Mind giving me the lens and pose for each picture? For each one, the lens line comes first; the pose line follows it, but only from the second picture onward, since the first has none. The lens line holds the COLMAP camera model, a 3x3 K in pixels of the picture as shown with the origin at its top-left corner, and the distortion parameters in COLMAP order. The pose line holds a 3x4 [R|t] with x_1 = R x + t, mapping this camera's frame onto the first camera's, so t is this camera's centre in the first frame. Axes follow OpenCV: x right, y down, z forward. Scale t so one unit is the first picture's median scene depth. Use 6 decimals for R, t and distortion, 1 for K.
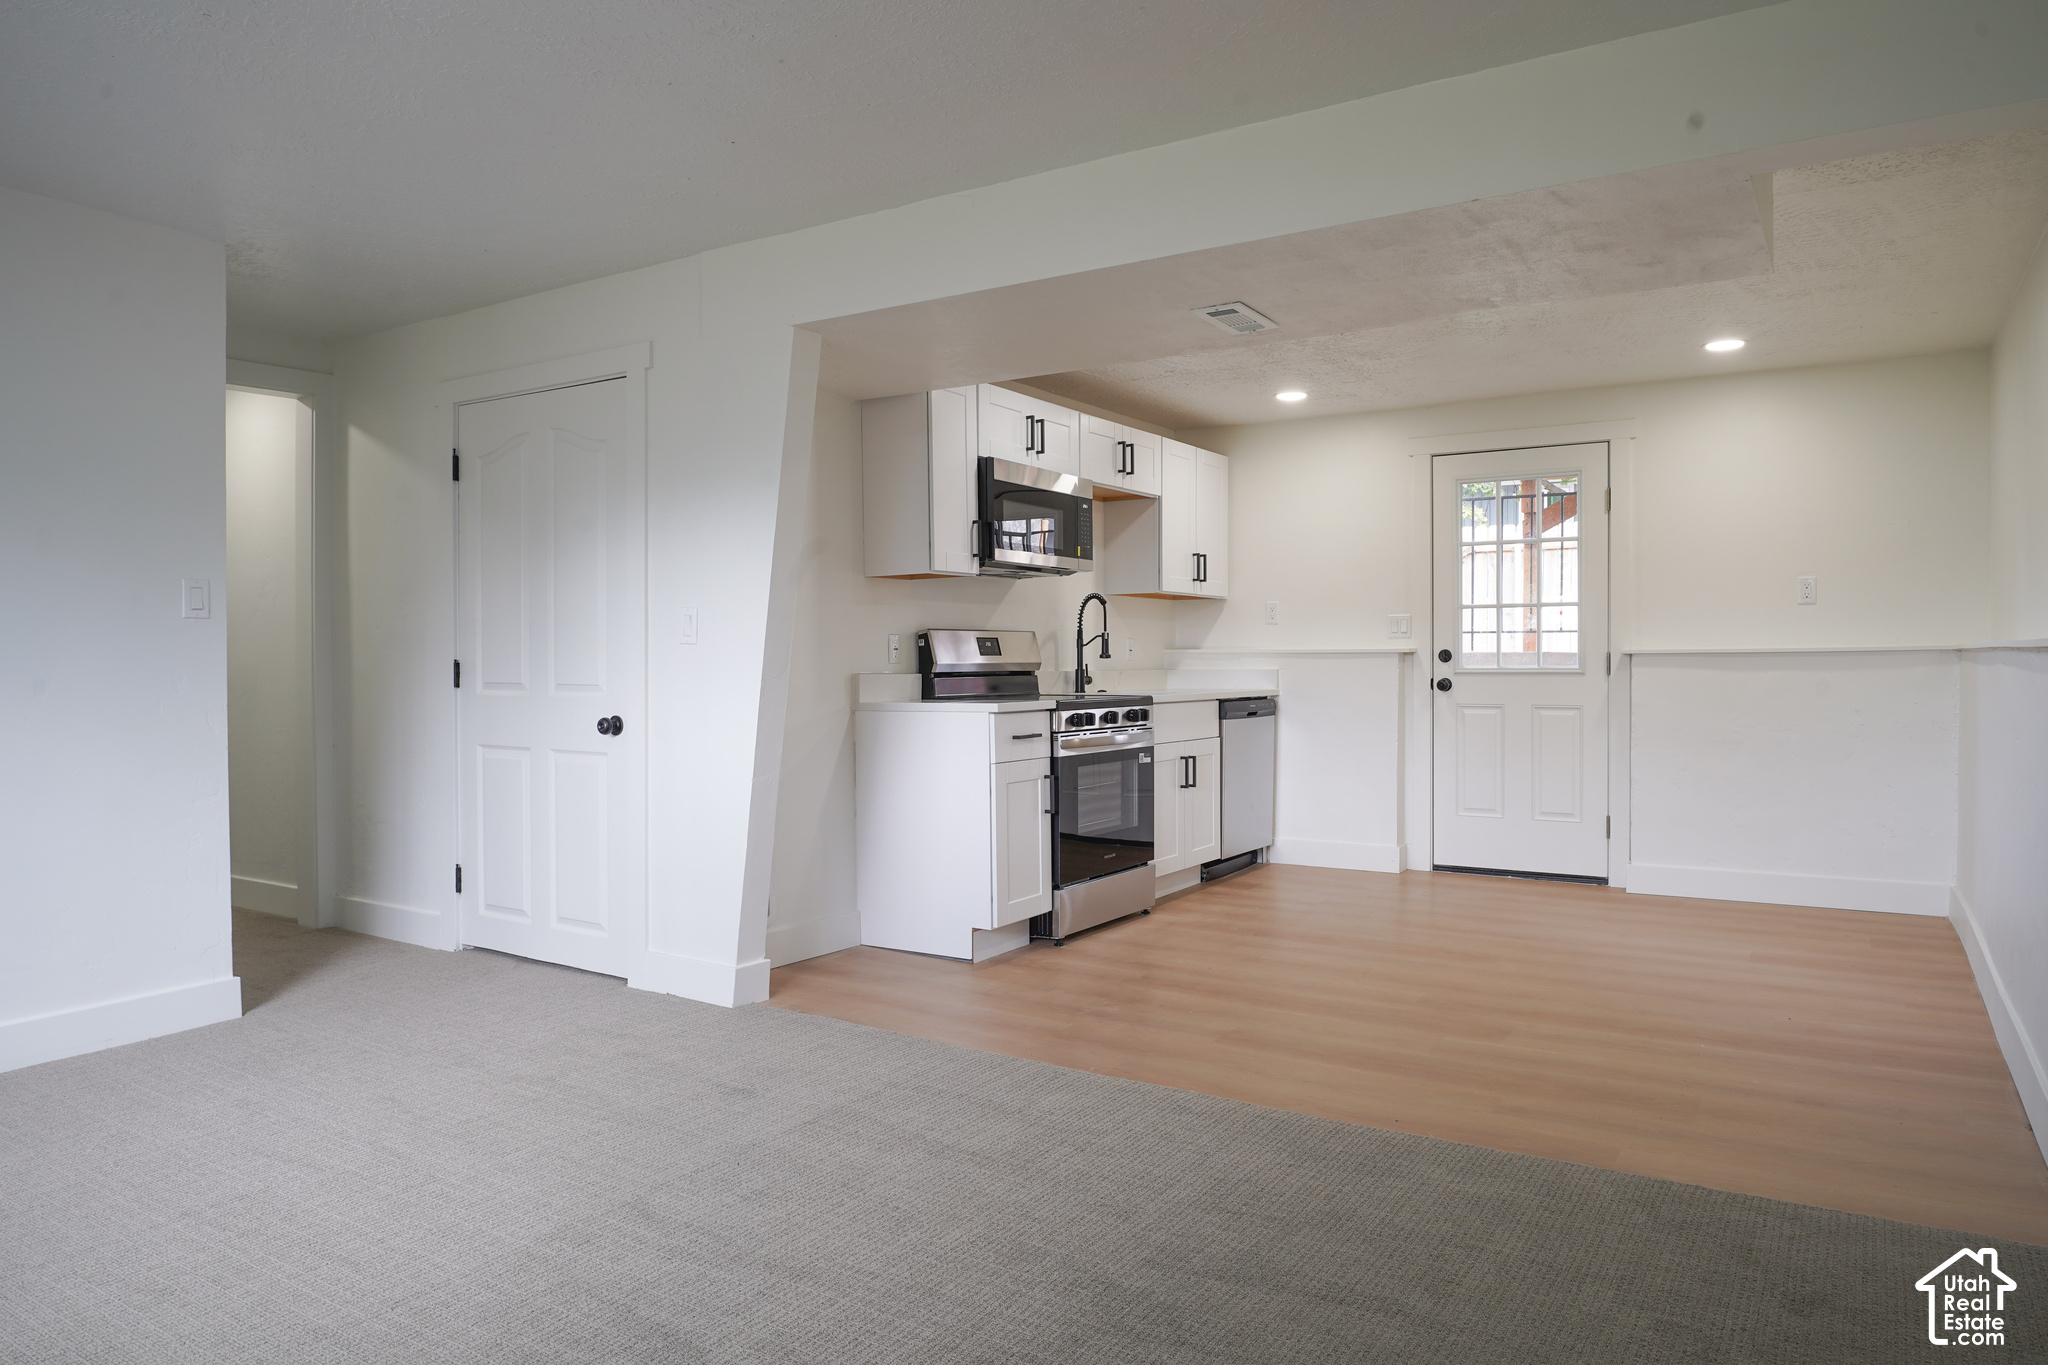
lens RADIAL K [[1311.0, 0, 1024.0], [0, 1311.0, 682.5], [0, 0, 1]] dist [-0.029050, -0.000025]
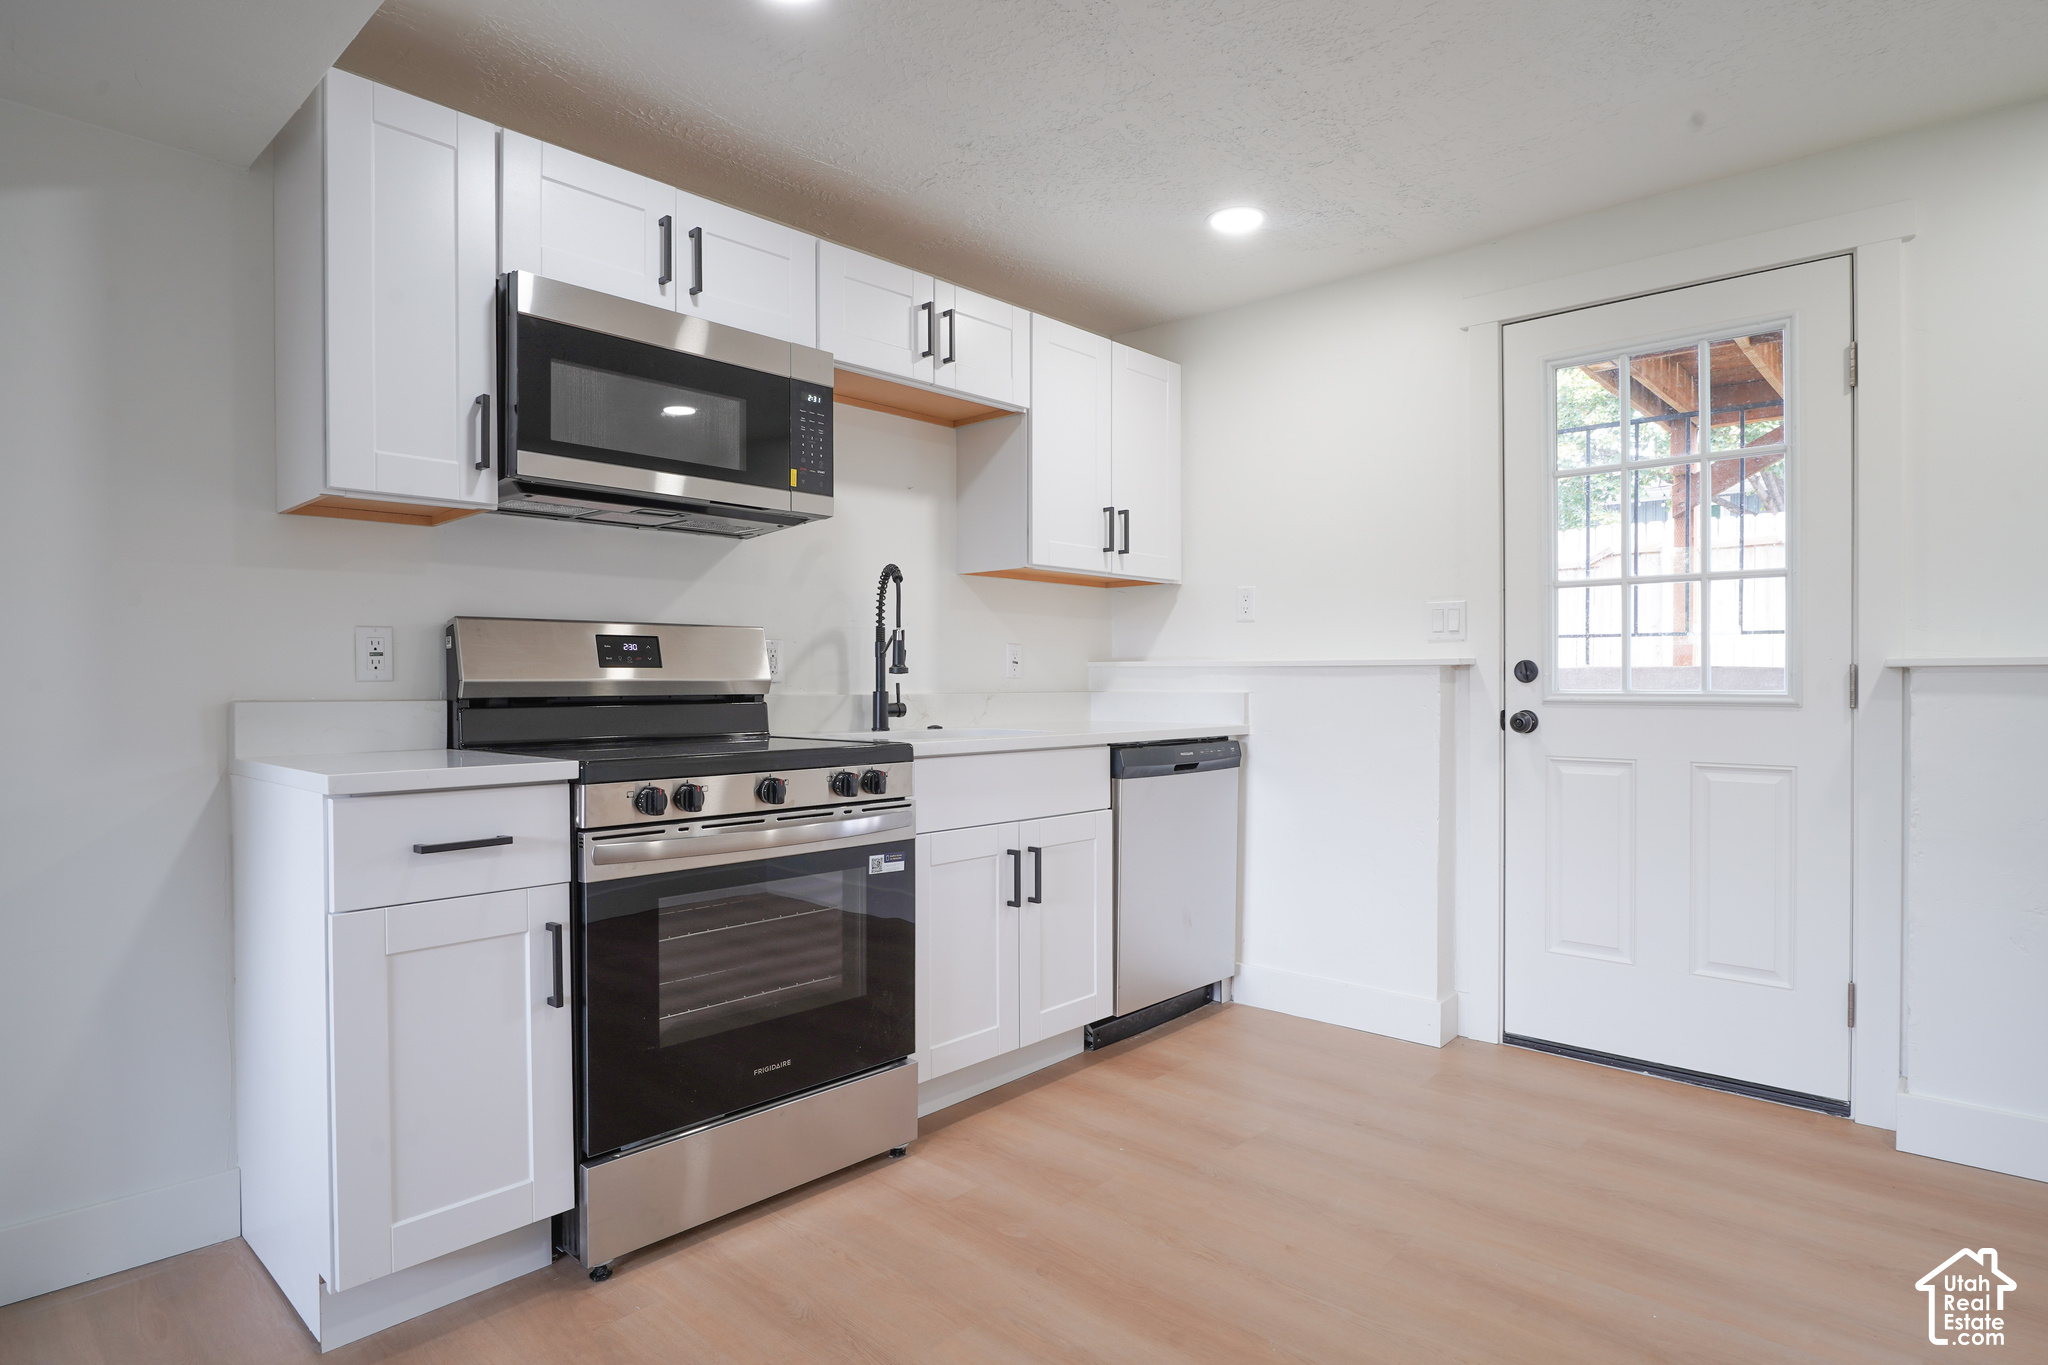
lens RADIAL K [[1100.8, 0, 1024.0], [0, 1100.8, 682.5], [0, 0, 1]] dist [-0.023067, 0.000149]
pose [[0.984915, 0.003692, -0.172999, 0.212378], [-0.006029, 0.999898, -0.012986, -0.008879], [0.172933, 0.013833, 0.984836, 0.551543]]
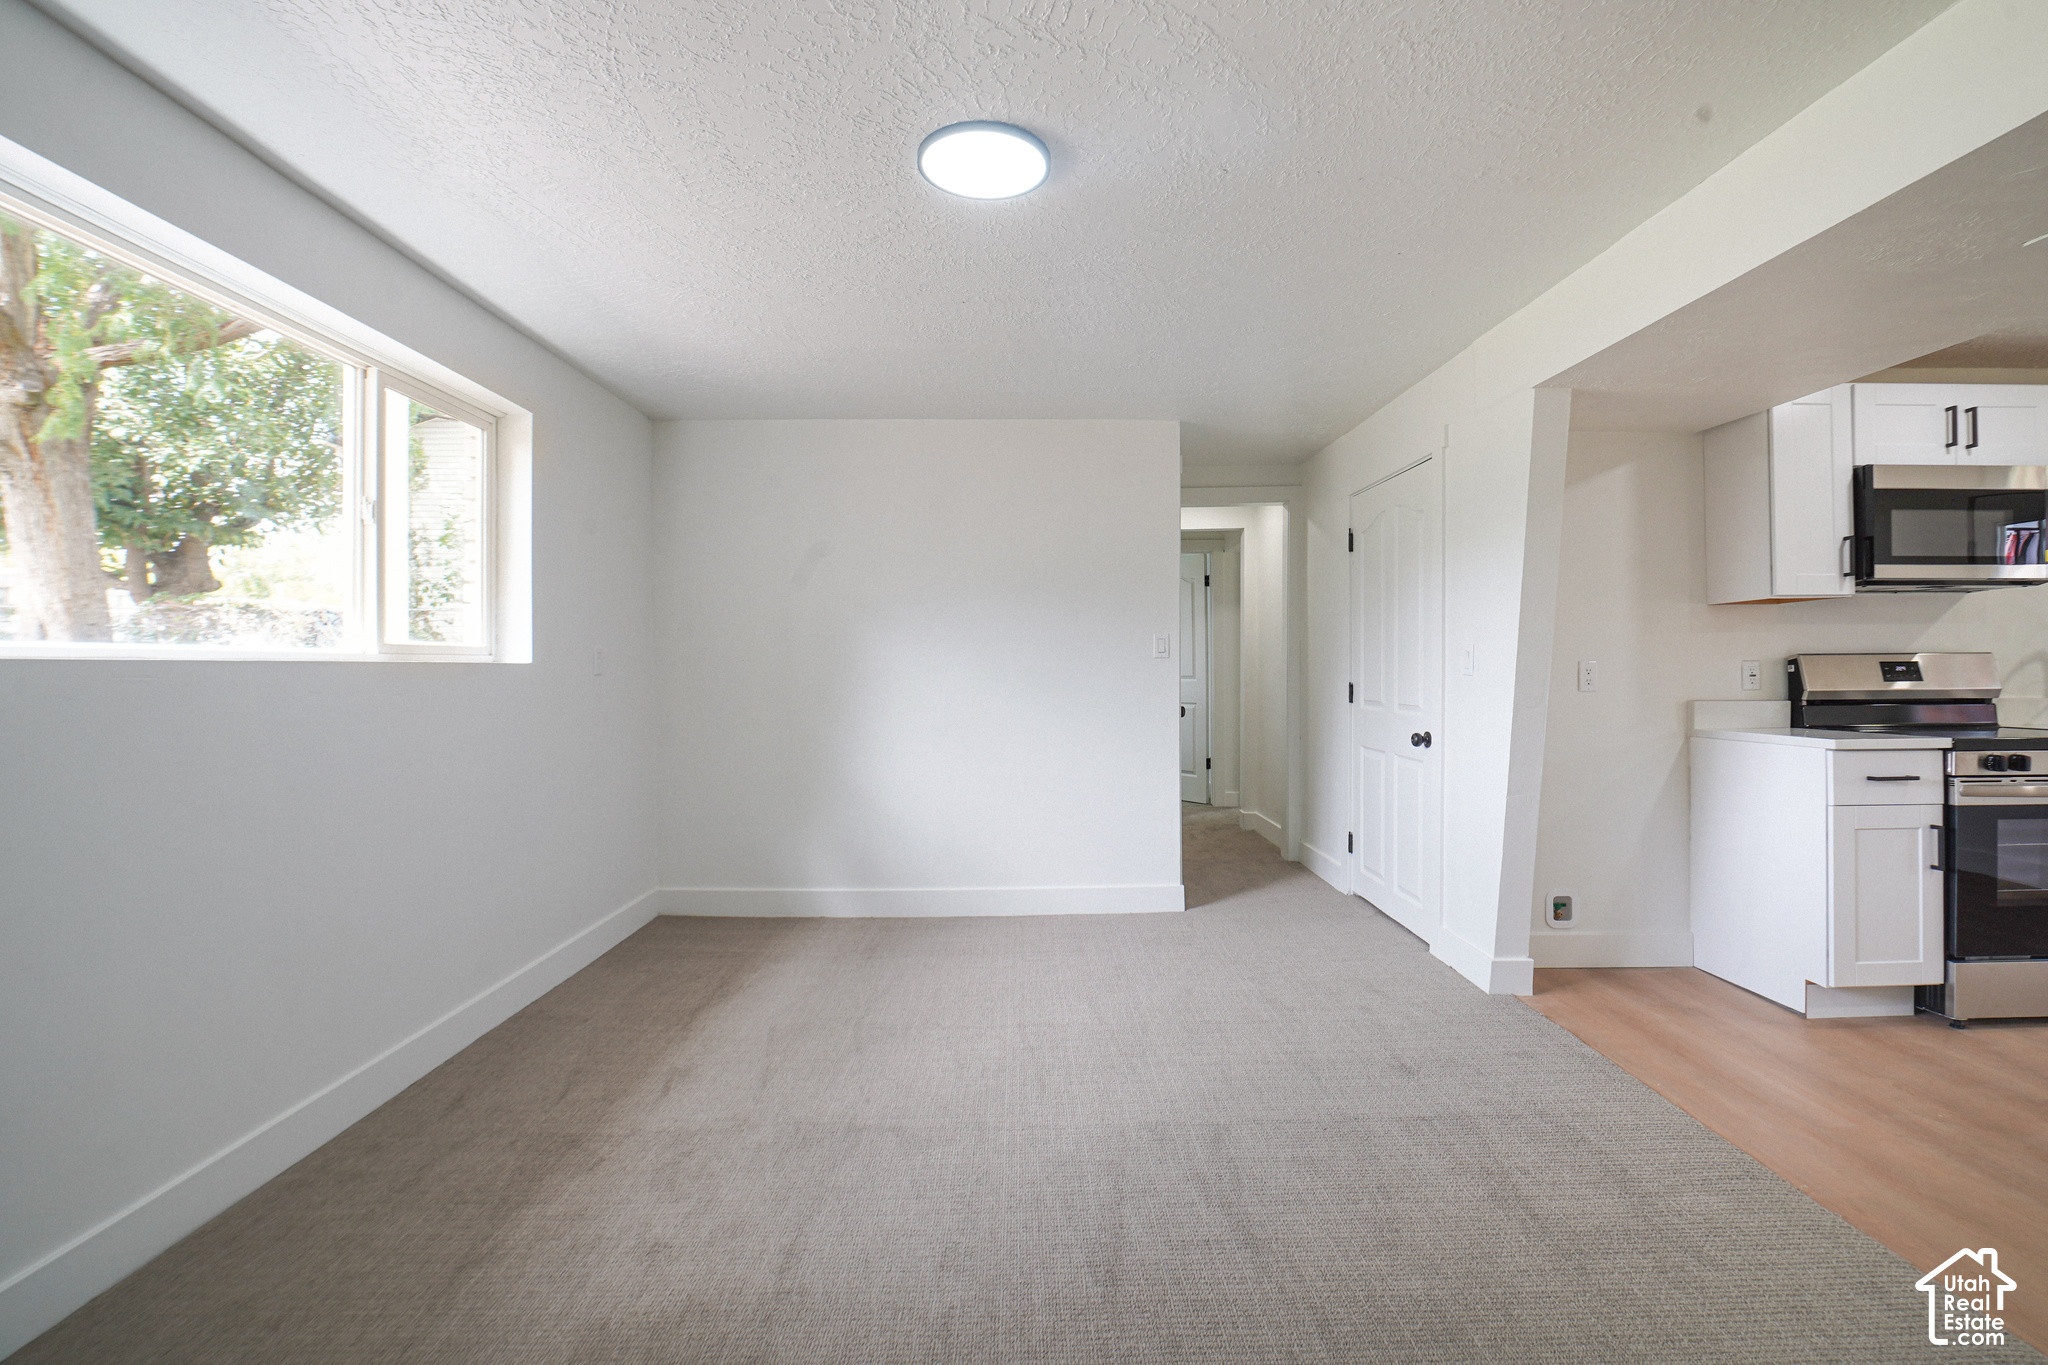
lens RADIAL K [[931.4, 0, 1038.2], [0, 931.4, 670.2], [0, 0, 1]] dist [-0.018482, 0.000600]
pose [[0.558413, 0.002803, -0.829559, 0.159113], [-0.010423, 0.999939, -0.003637, -0.019200], [0.829498, 0.010677, 0.558408, 0.151583]]
